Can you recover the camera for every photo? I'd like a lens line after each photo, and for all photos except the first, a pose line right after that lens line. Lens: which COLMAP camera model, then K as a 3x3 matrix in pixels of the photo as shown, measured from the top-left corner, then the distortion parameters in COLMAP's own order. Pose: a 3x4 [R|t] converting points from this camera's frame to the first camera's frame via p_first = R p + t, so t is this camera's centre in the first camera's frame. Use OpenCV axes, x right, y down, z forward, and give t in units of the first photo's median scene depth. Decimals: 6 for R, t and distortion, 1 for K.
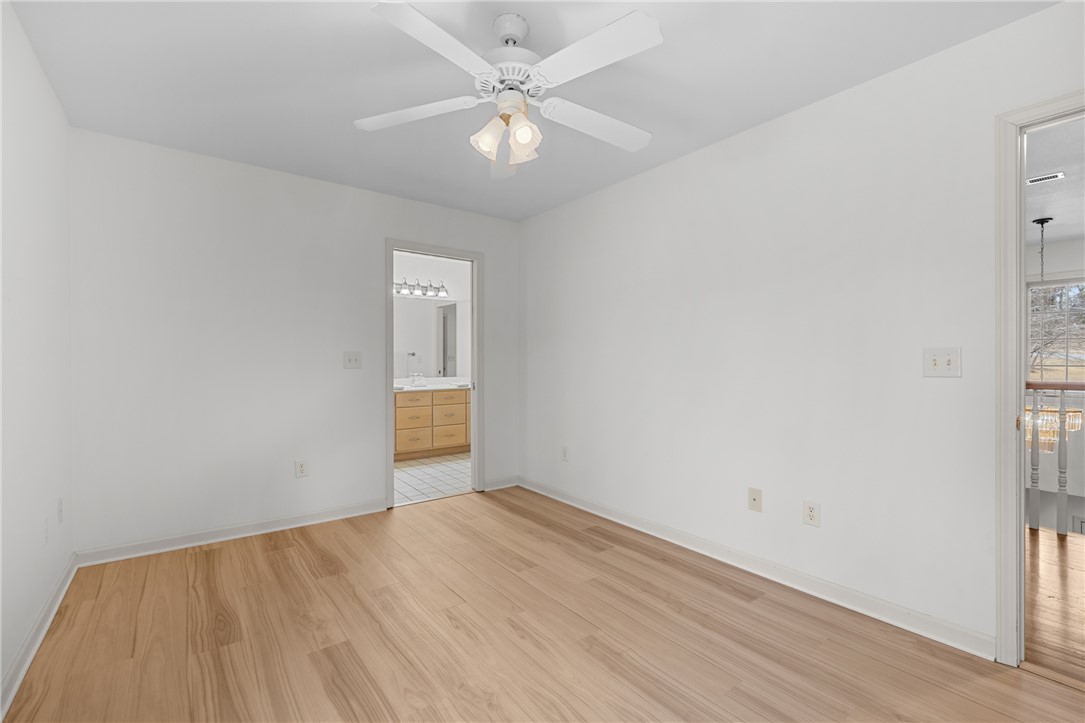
lens RADIAL K [[475.1, 0, 540.2], [0, 475.1, 358.6], [0, 0, 1]] dist [0.003340, 0.000861]
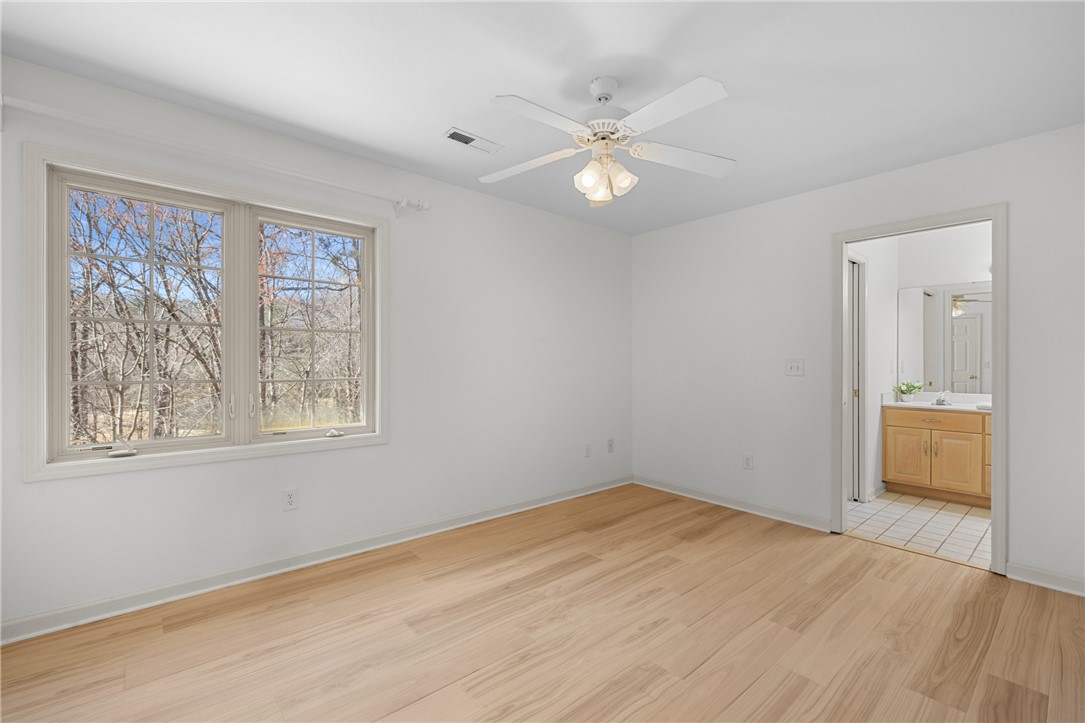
lens RADIAL K [[475.1, 0, 539.8], [0, 475.1, 363.9], [0, 0, 1]] dist [0.003340, 0.000861]
pose [[0.049557, -0.002351, -0.998769, 0.682489], [-0.004253, 0.999988, -0.002565, -0.001315], [0.998762, 0.004374, 0.049547, 0.481725]]
